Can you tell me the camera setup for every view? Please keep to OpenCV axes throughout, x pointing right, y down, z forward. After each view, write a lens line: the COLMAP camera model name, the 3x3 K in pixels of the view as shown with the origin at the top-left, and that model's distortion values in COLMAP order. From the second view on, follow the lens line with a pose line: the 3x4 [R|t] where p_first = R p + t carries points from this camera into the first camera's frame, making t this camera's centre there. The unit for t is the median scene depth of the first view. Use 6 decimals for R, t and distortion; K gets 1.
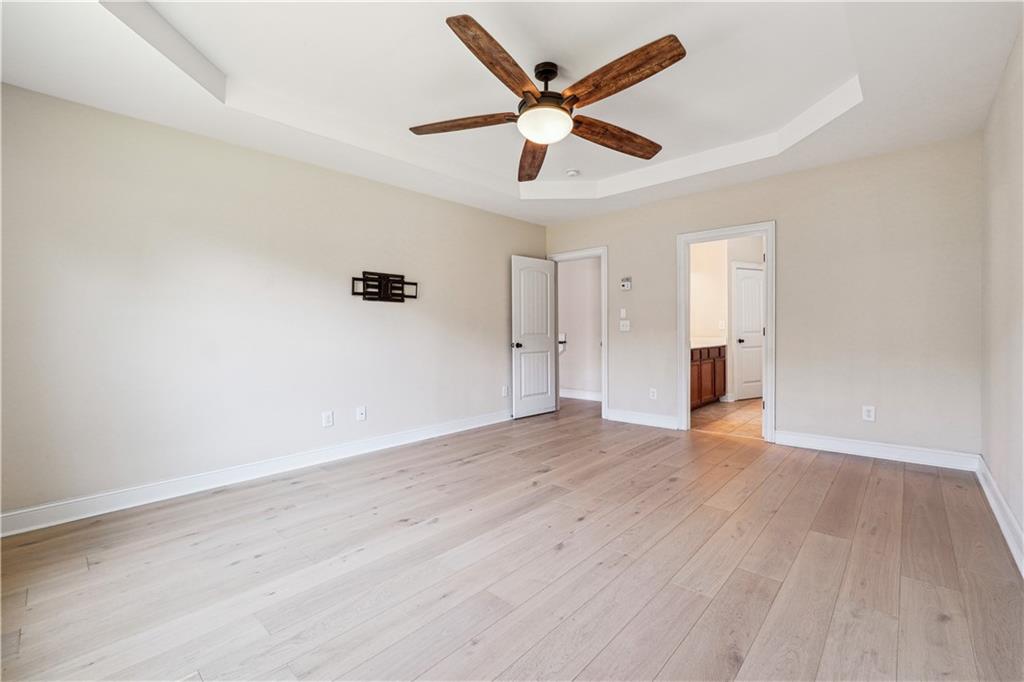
lens RADIAL K [[434.3, 0, 511.8], [0, 434.3, 337.8], [0, 0, 1]] dist [0.003836, 0.000589]
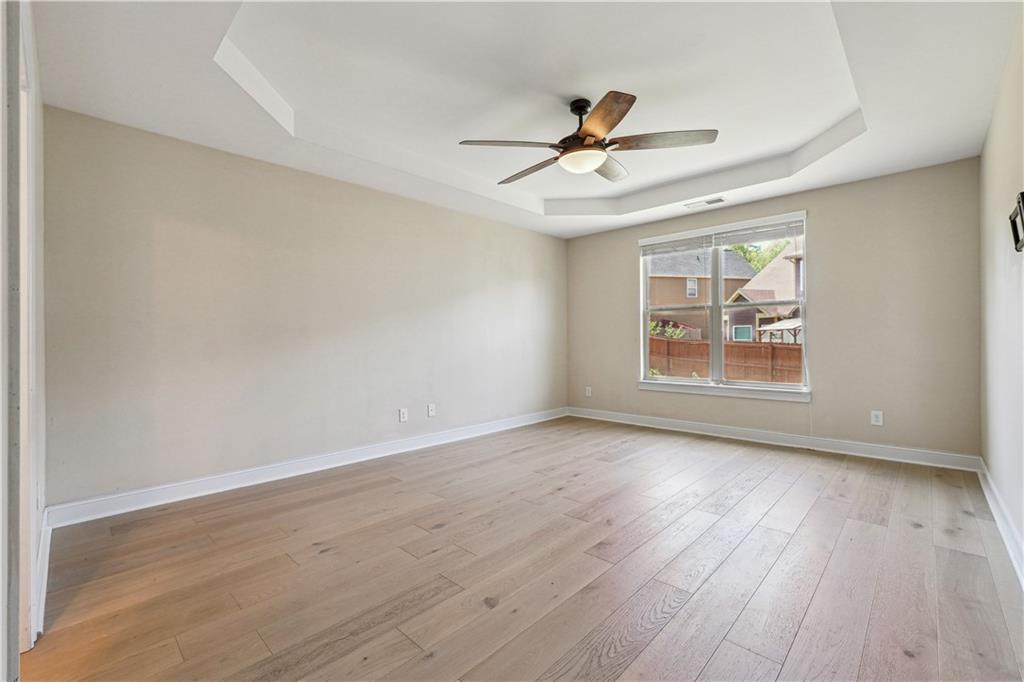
lens RADIAL K [[434.3, 0, 512.5], [0, 434.3, 338.9], [0, 0, 1]] dist [0.003836, 0.000589]
pose [[-0.999320, 0.022326, 0.029351, 0.204325], [0.022851, 0.999583, 0.017657, -0.034349], [-0.028944, 0.018316, -0.999413, 1.832671]]
